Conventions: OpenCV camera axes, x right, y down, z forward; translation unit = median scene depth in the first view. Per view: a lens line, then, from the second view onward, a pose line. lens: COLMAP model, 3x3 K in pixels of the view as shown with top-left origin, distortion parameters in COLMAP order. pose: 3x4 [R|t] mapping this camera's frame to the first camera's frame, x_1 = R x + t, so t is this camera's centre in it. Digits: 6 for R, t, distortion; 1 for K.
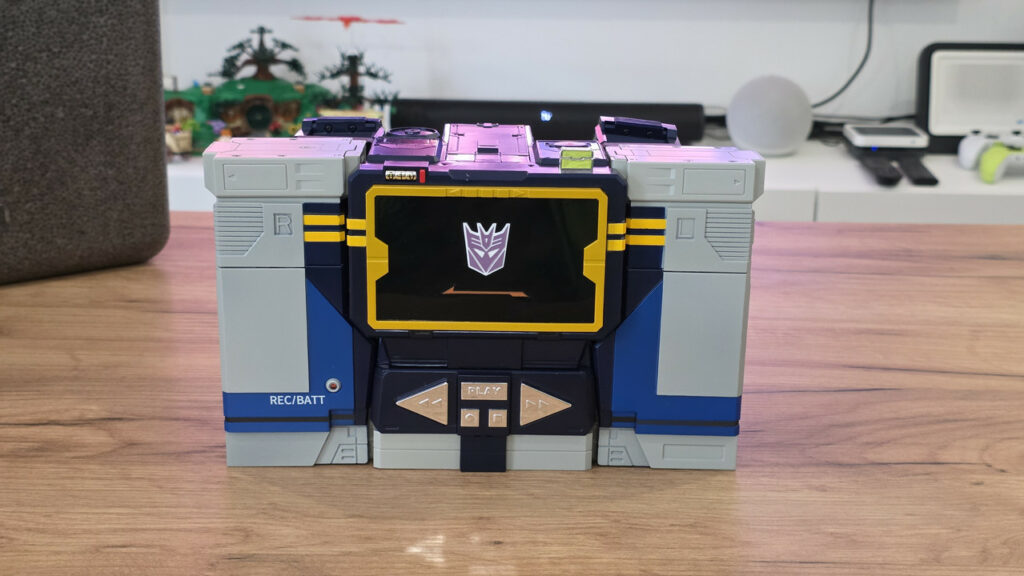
lens RADIAL K [[1360.8, 0, 519.8], [0, 1360.8, 306.5], [0, 0, 1]] dist [0.161145, -0.593198]
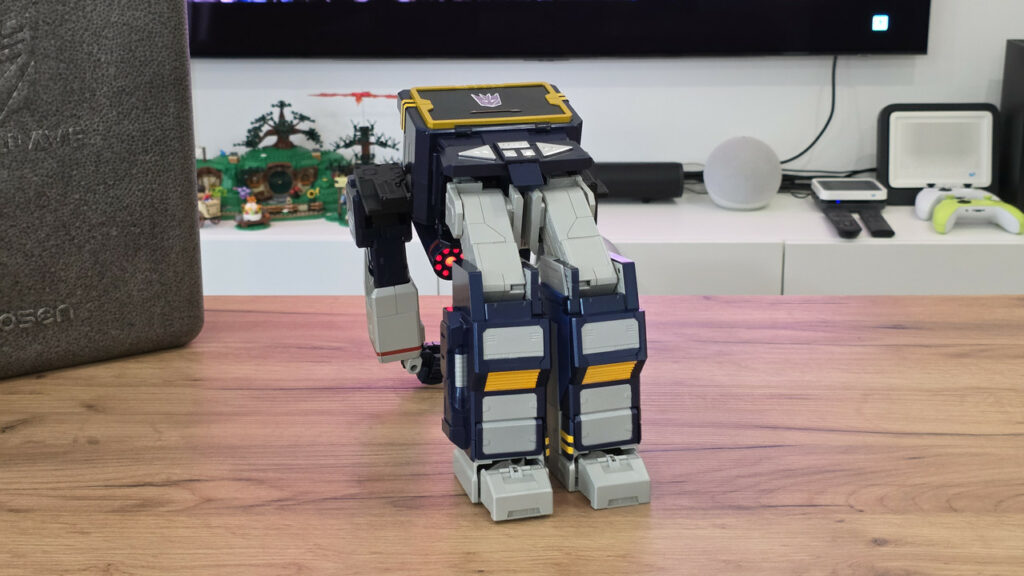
lens RADIAL K [[1347.8, 0, 512.0], [0, 1347.8, 288.0], [0, 0, 1]] dist [0.155661, -0.574255]
pose [[0.999784, -0.016905, -0.012115, 0.023465], [0.016527, 0.999393, -0.030667, -0.044927], [0.012626, 0.030460, 0.999456, -0.239926]]
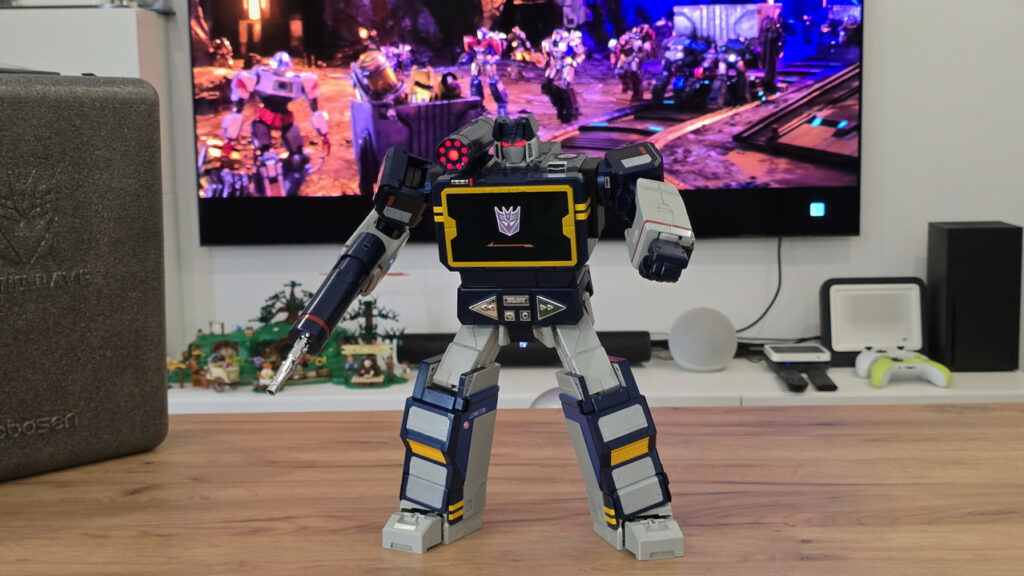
lens RADIAL K [[1347.8, 0, 512.0], [0, 1347.8, 288.0], [0, 0, 1]] dist [0.155661, -0.574255]
pose [[0.999442, -0.028996, 0.016581, -0.026289], [0.031544, 0.982604, -0.183015, 0.092926], [-0.010986, 0.183436, 0.982970, -0.579844]]
